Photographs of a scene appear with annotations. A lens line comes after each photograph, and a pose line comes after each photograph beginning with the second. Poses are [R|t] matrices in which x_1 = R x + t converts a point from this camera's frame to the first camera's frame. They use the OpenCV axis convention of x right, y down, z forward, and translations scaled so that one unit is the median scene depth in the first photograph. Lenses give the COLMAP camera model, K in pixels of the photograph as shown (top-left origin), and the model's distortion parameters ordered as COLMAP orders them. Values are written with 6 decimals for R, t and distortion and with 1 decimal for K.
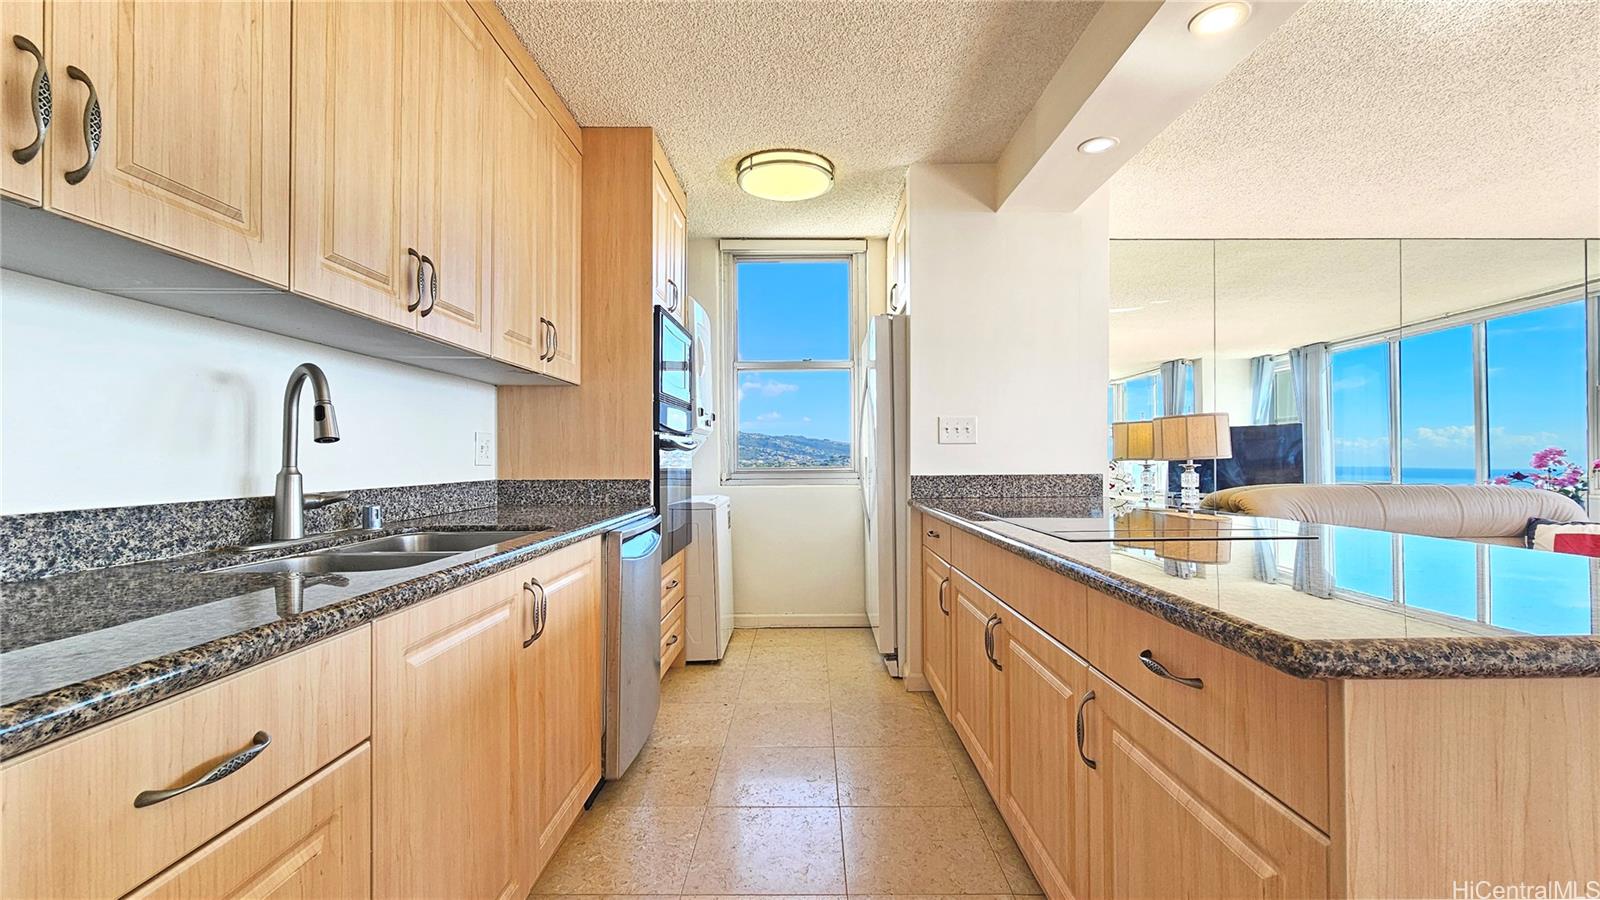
lens RADIAL K [[662.0, 0, 800.7], [0, 662.0, 451.2], [0, 0, 1]] dist [-0.003540, 0.000877]
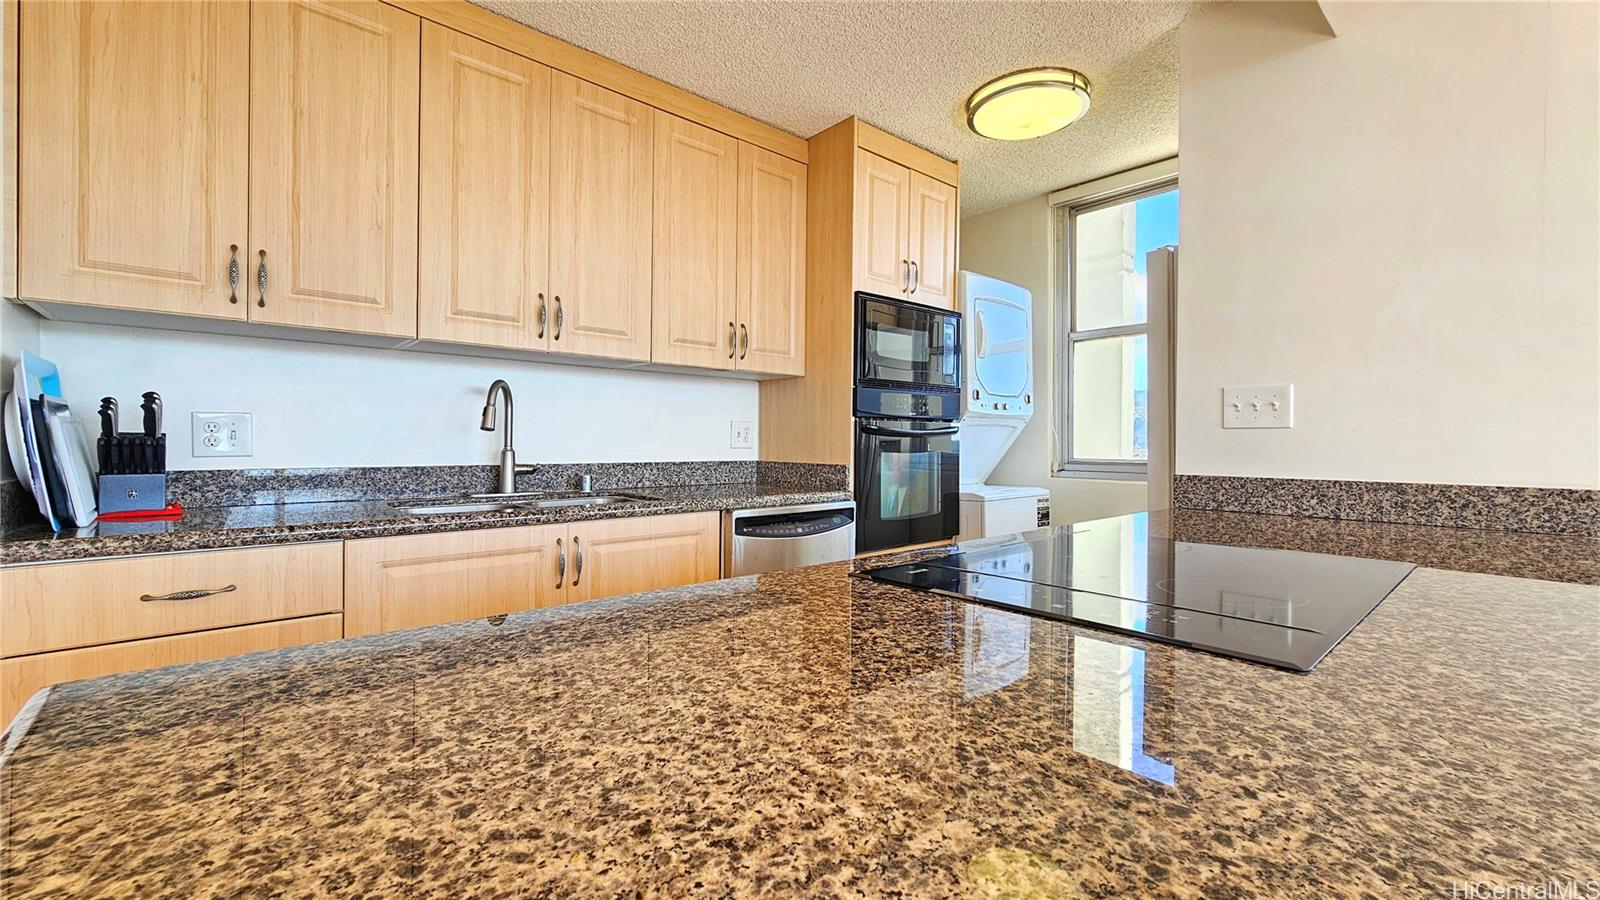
lens RADIAL K [[662.0, 0, 784.0], [0, 662.0, 442.4], [0, 0, 1]] dist [-0.003540, 0.000877]
pose [[0.641204, 0.012269, -0.767273, 0.614108], [-0.002267, 0.999898, 0.014094, -0.006595], [0.767367, -0.007297, 0.641166, 0.365703]]
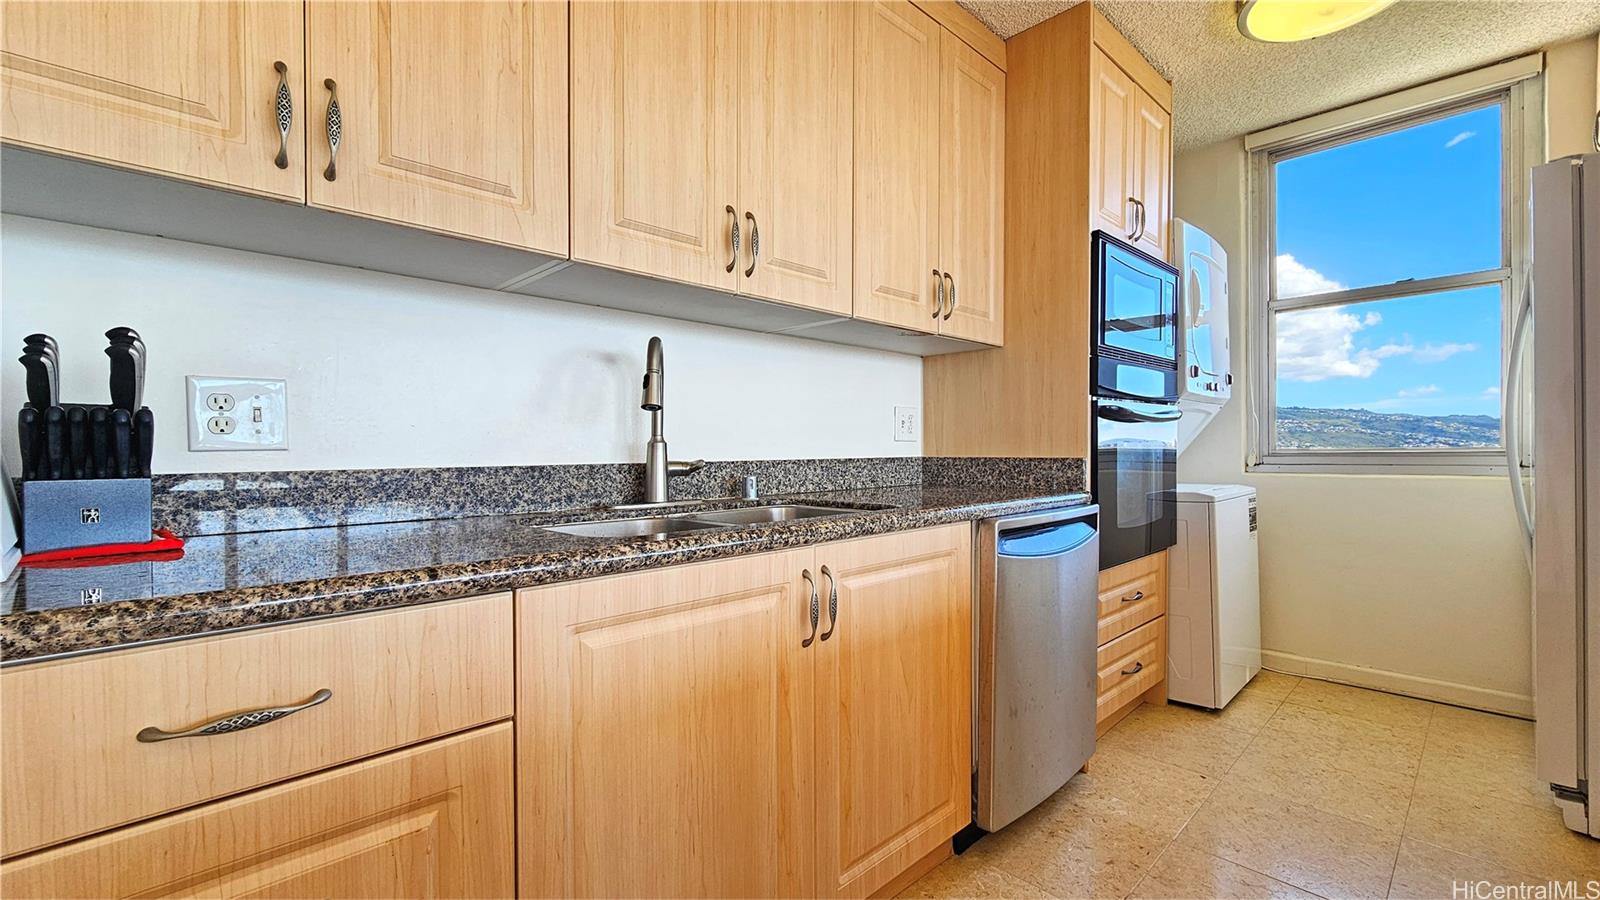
lens RADIAL K [[662.0, 0, 813.2], [0, 662.0, 455.3], [0, 0, 1]] dist [-0.003540, 0.000877]
pose [[0.706328, 0.006580, -0.707854, 0.130189], [0.011095, 0.999731, 0.020365, 0.026619], [0.707797, -0.022238, 0.706065, 0.302105]]
